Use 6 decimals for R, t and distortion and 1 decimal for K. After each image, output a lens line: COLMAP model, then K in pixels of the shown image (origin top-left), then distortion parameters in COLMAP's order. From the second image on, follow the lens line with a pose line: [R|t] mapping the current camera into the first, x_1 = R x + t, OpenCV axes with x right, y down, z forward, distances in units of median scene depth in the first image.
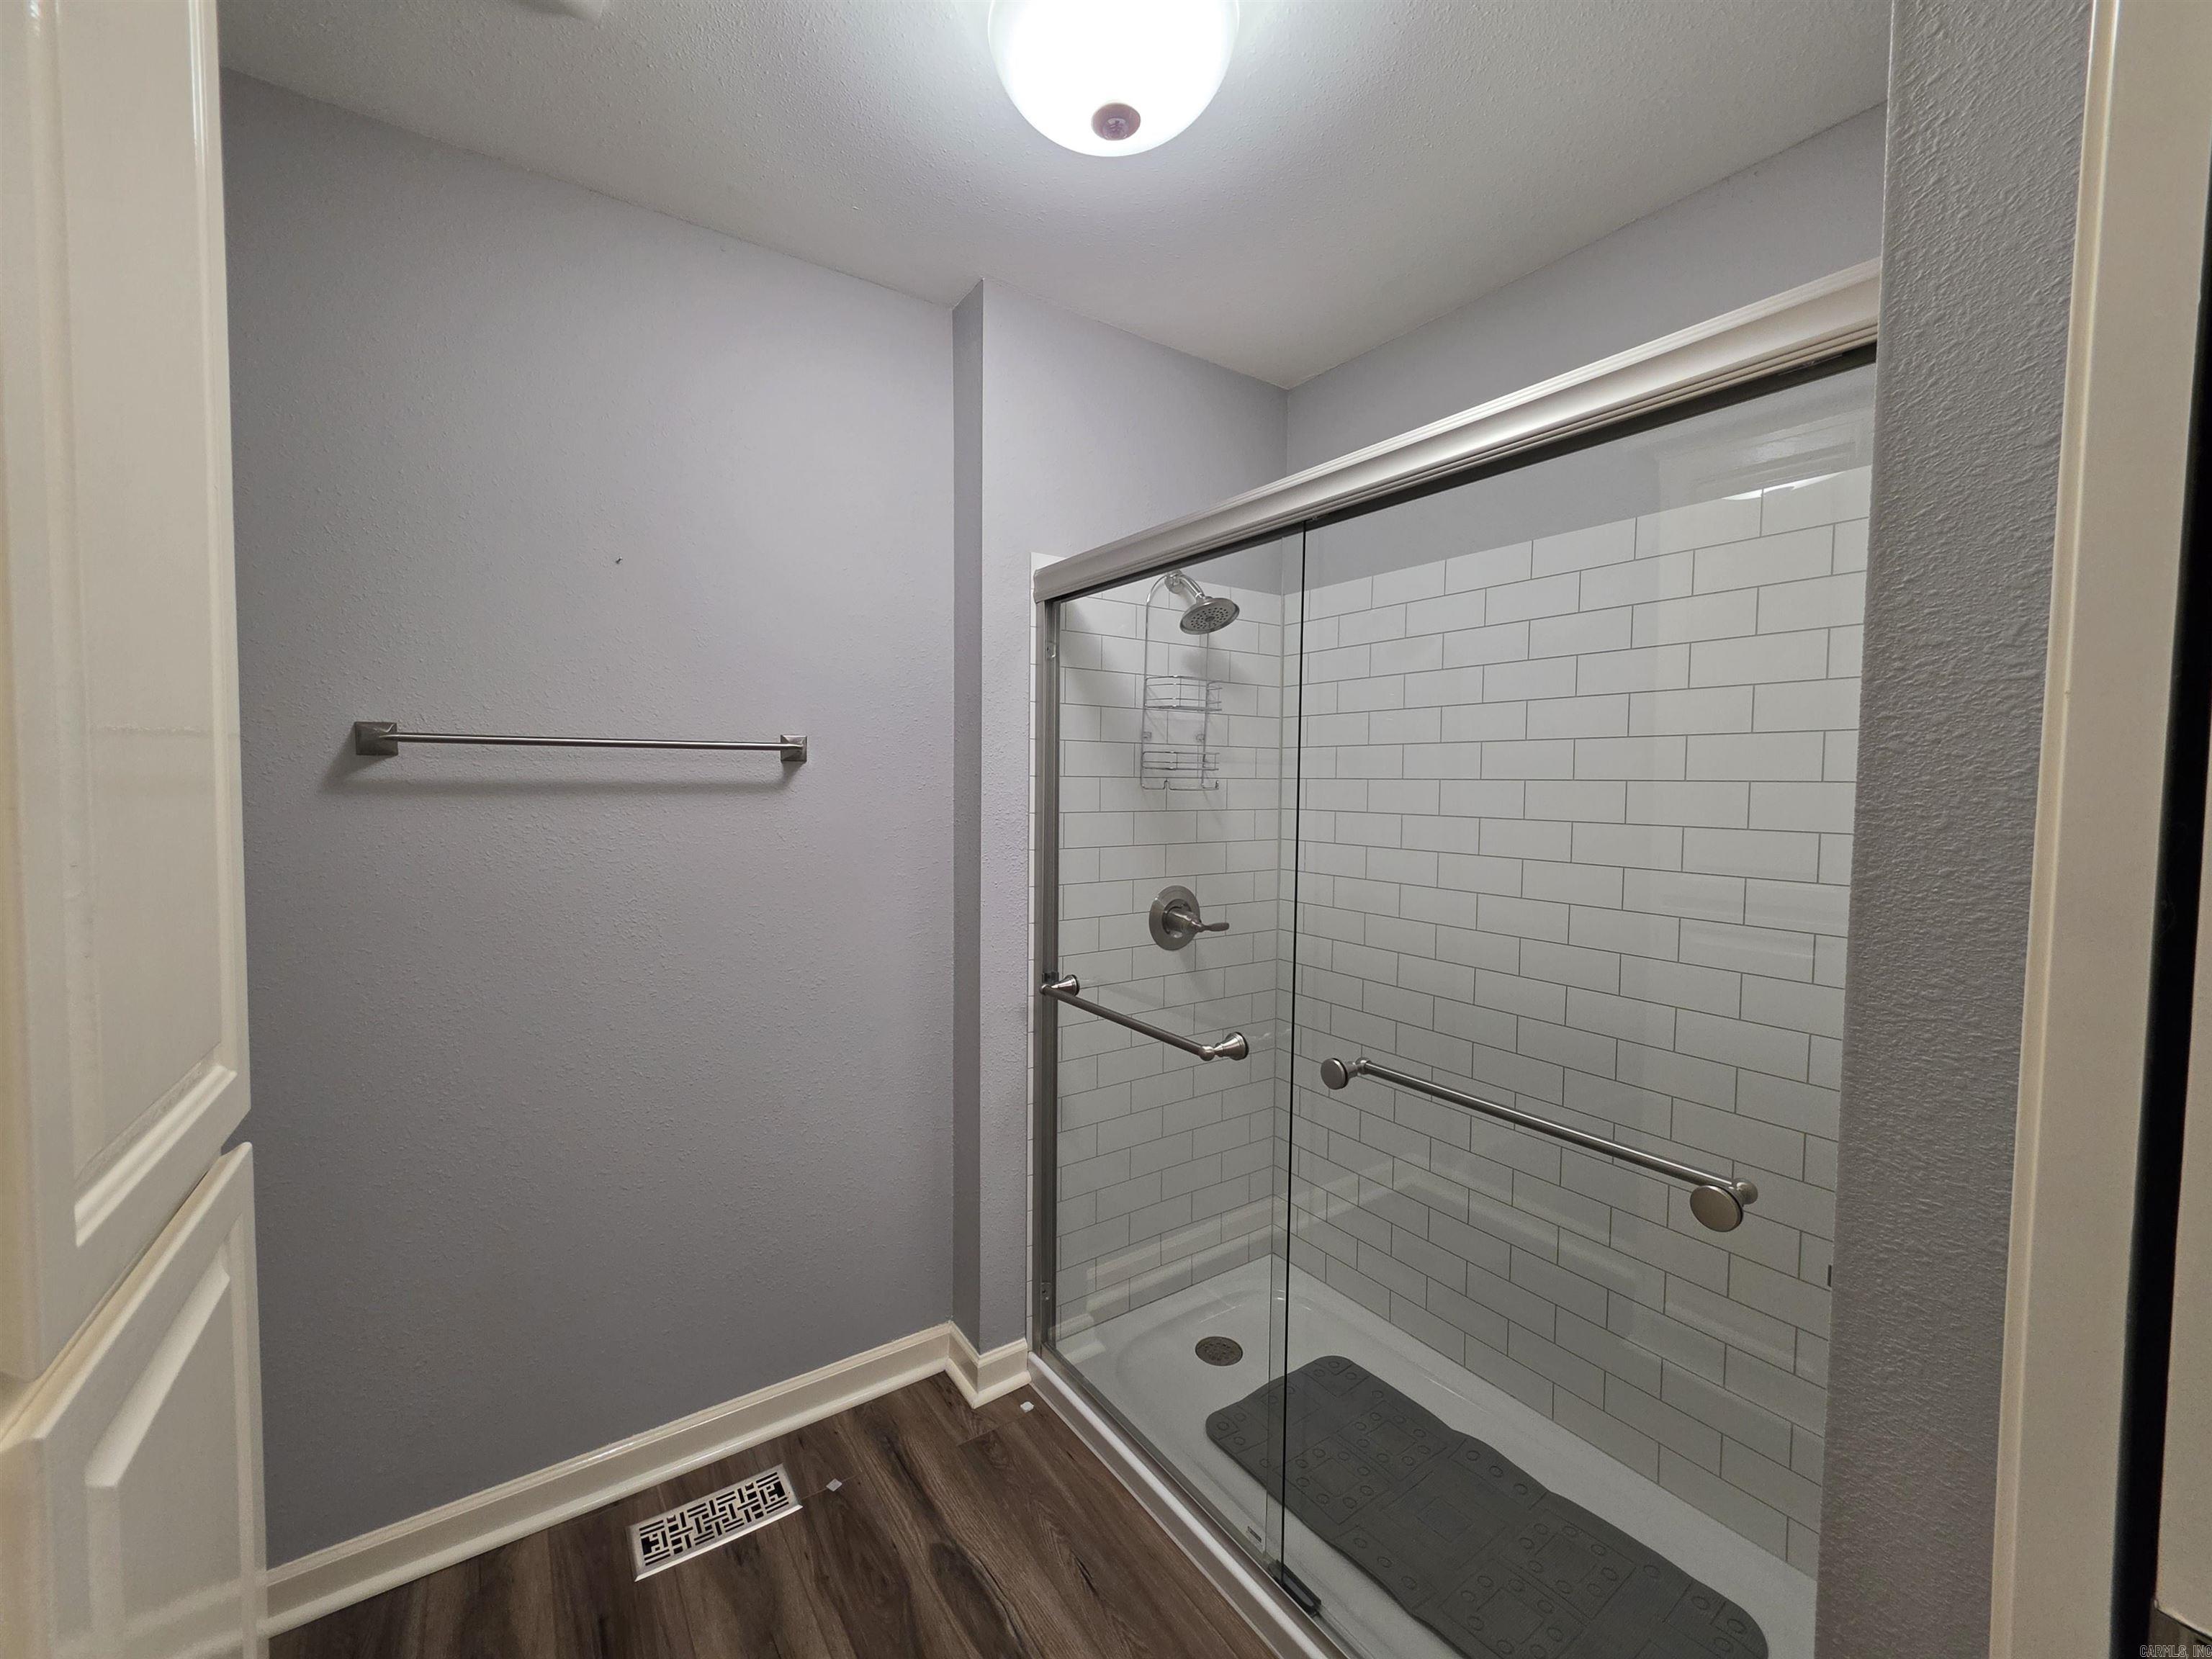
lens RADIAL K [[889.0, 0, 1100.1], [0, 889.0, 820.8], [0, 0, 1]] dist [0.002339, 0.000236]
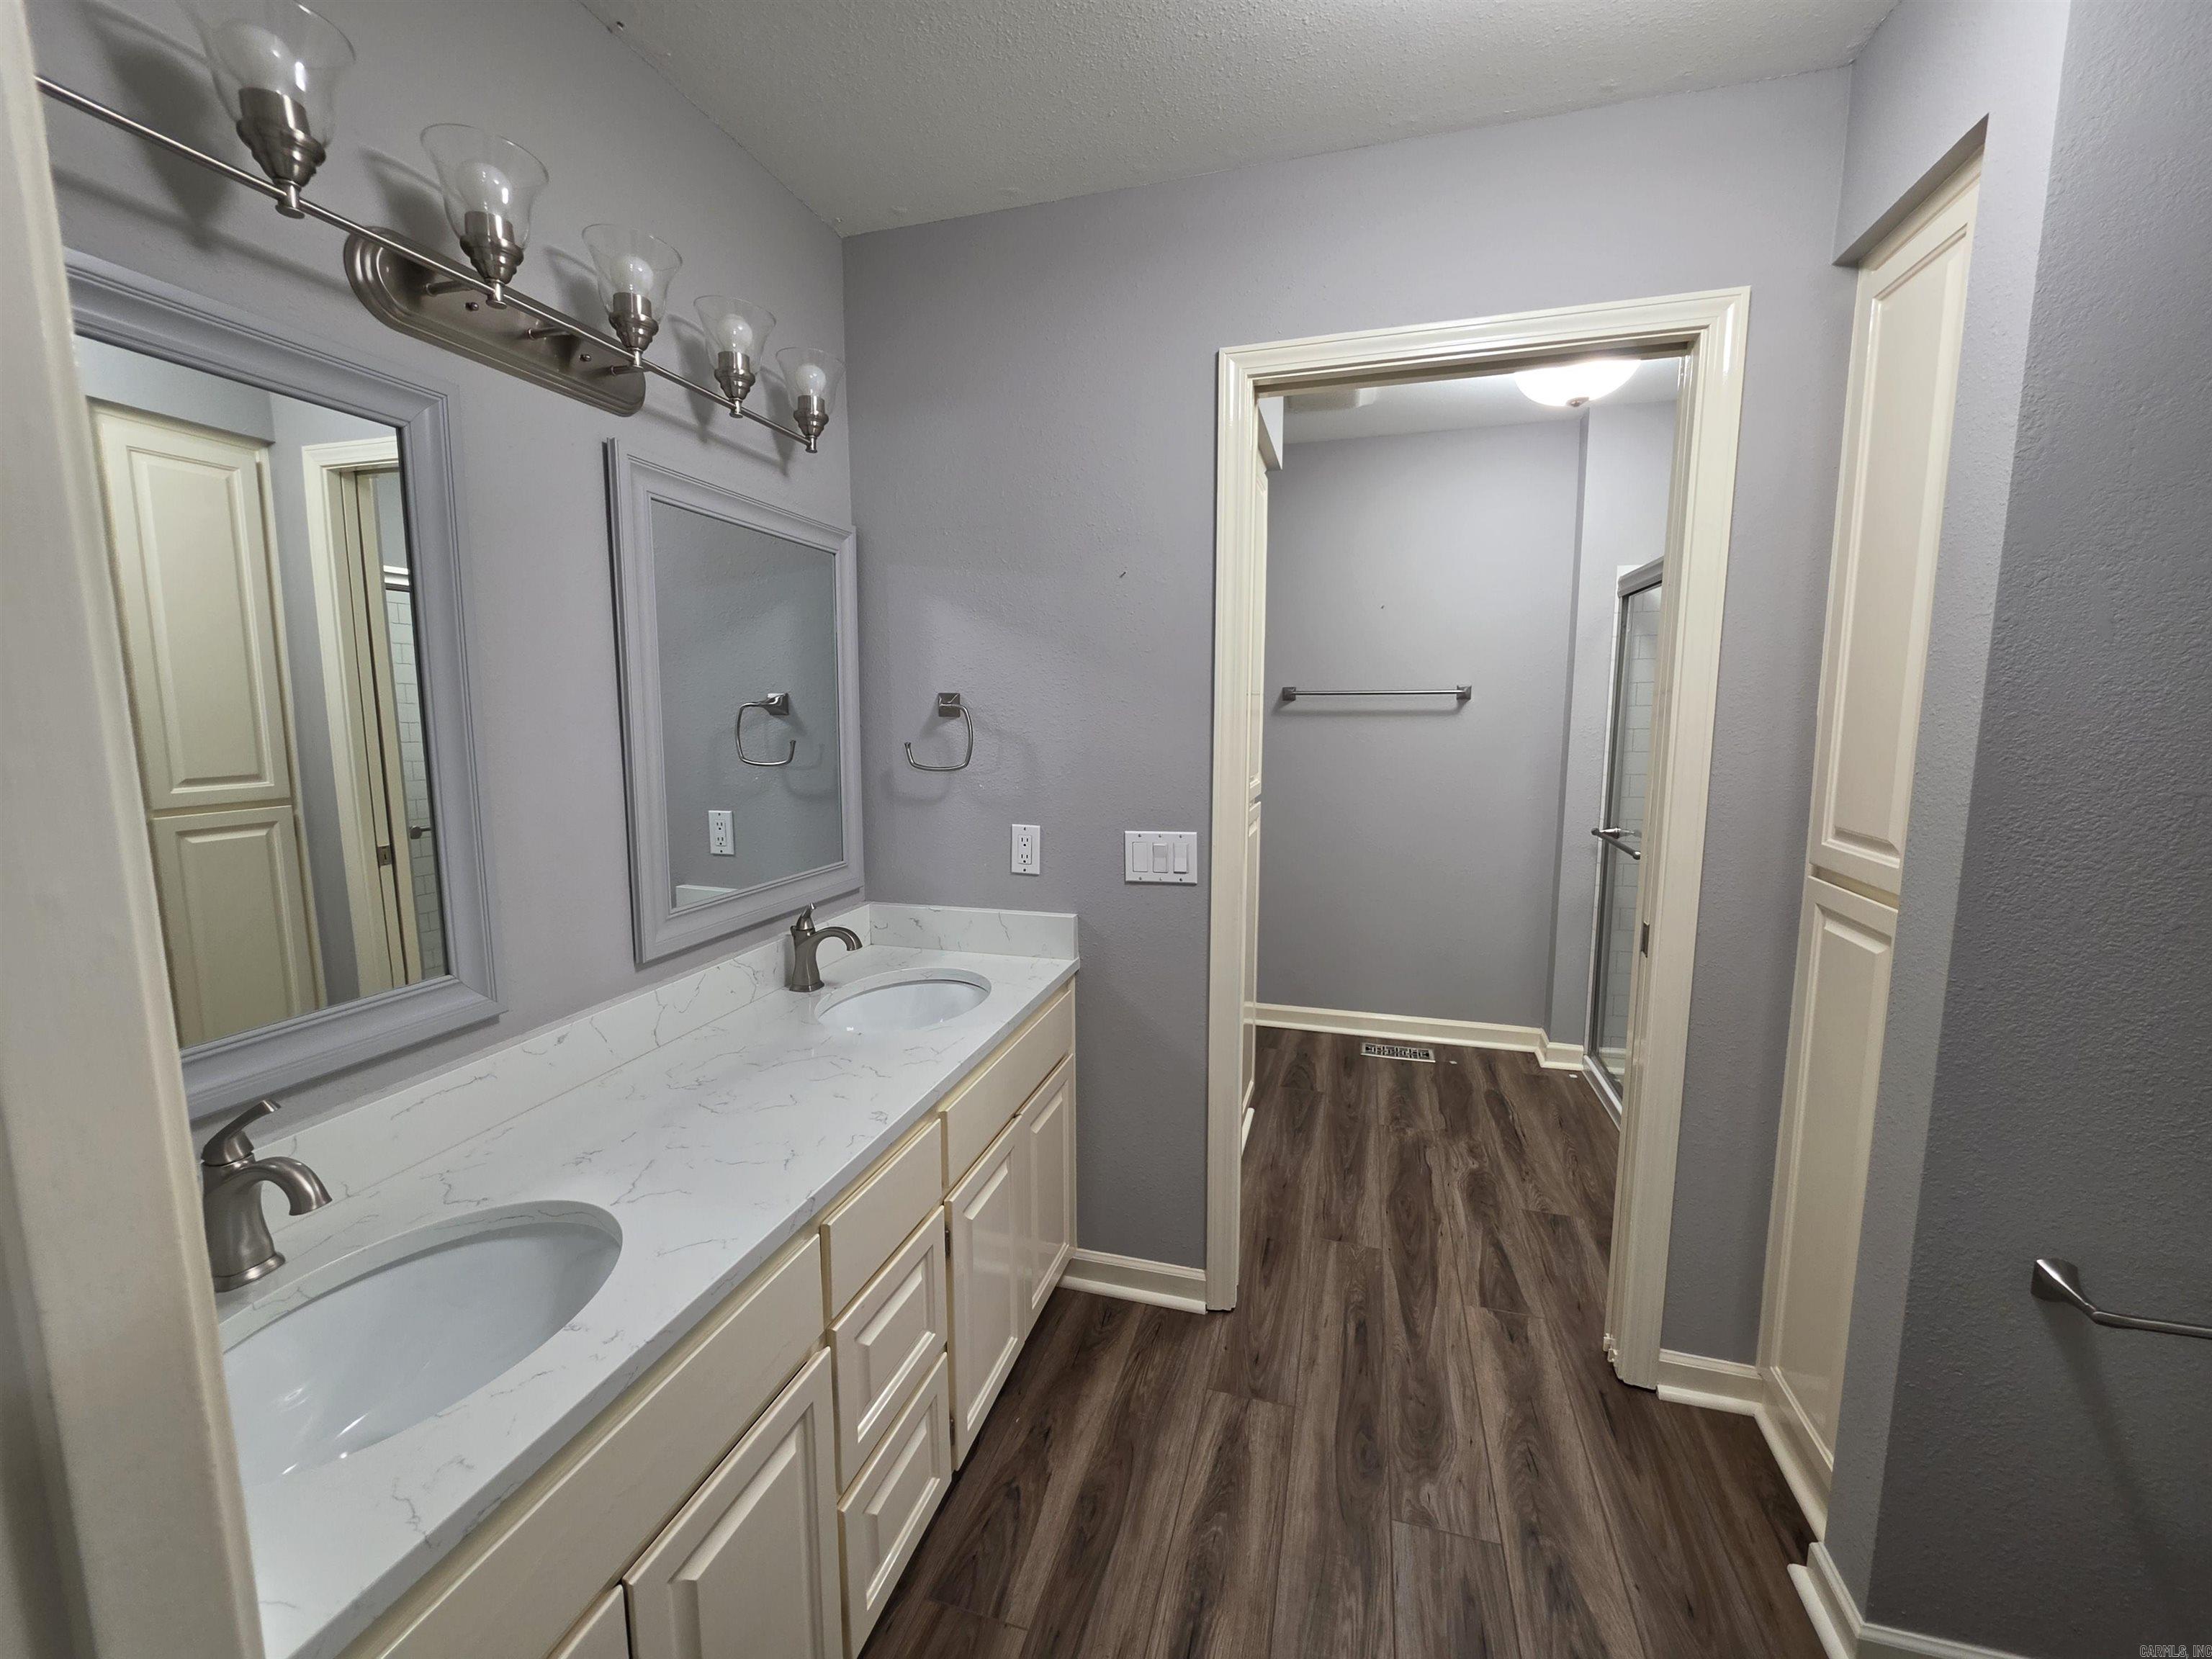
lens RADIAL K [[889.0, 0, 1098.1], [0, 889.0, 817.1], [0, 0, 1]] dist [0.002339, 0.000236]
pose [[0.629908, 0.087115, -0.771769, 0.612023], [-0.028362, 0.995607, 0.089233, 0.034435], [0.776152, -0.034319, 0.629612, -0.760212]]
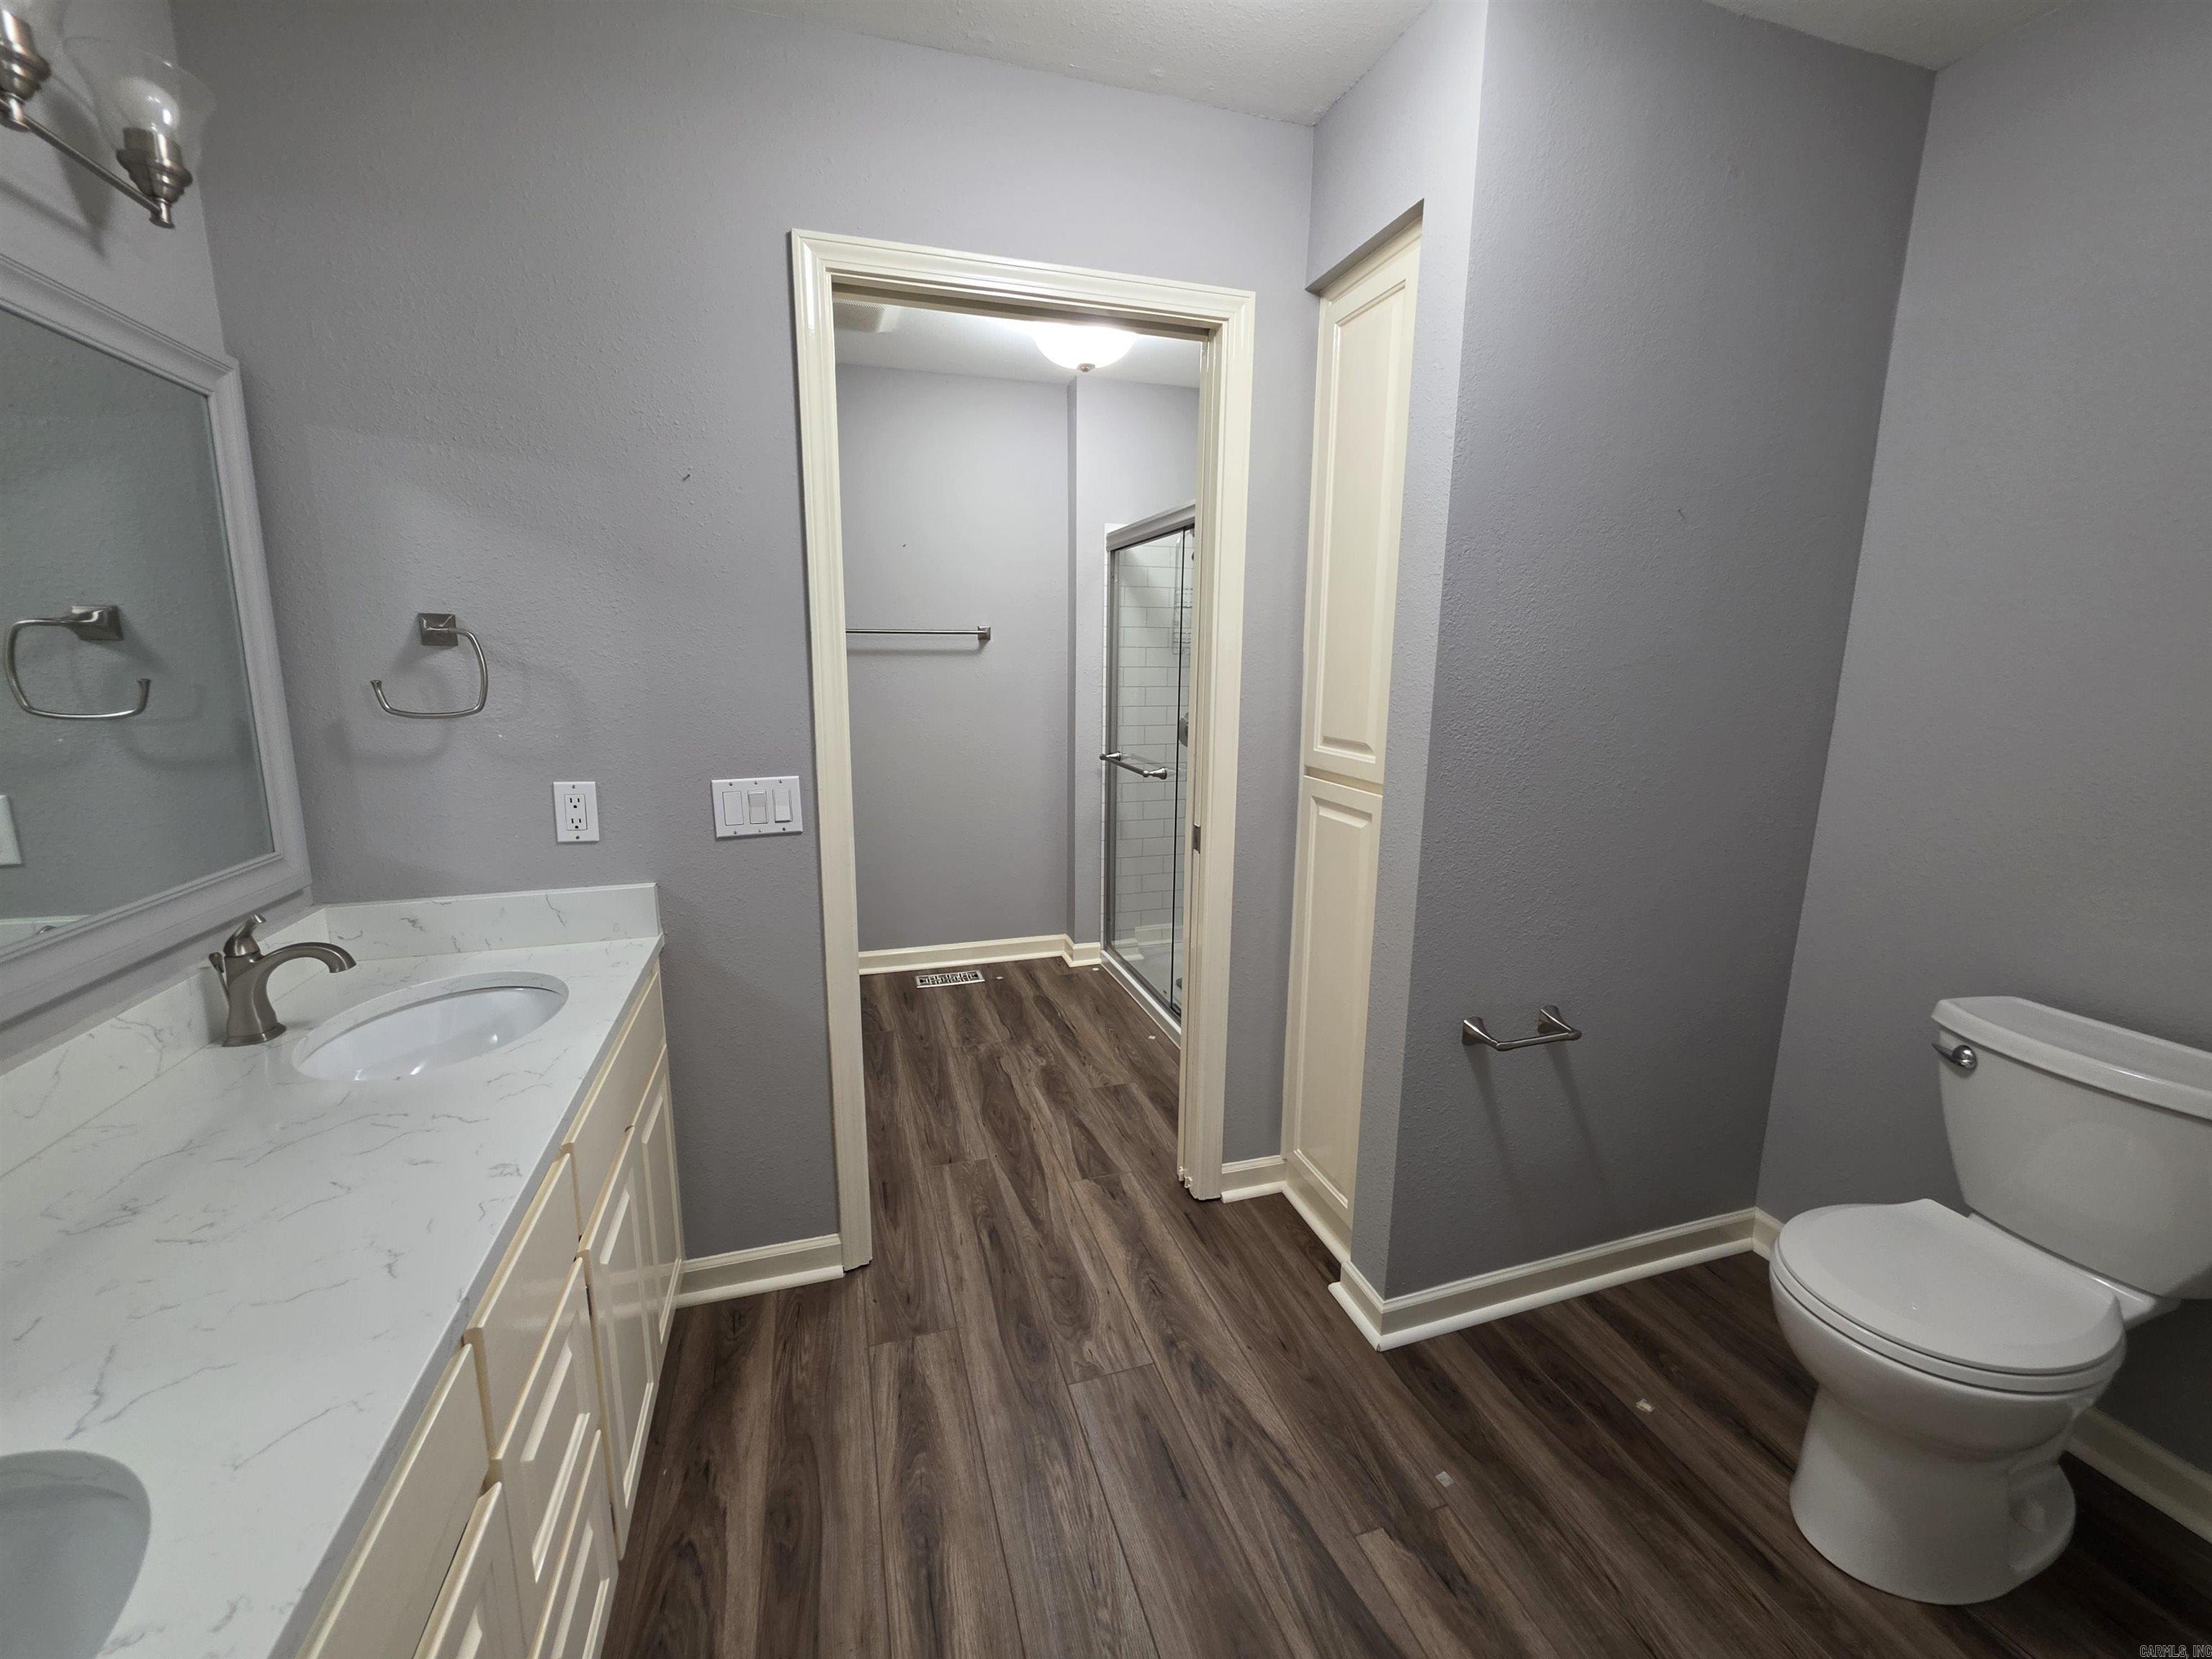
lens RADIAL K [[889.0, 0, 1095.8], [0, 889.0, 816.5], [0, 0, 1]] dist [0.002339, 0.000236]
pose [[0.953846, 0.053839, -0.295430, 0.479682], [-0.013813, 0.990622, 0.135933, 0.049866], [0.299978, -0.125579, 0.945644, -0.821625]]
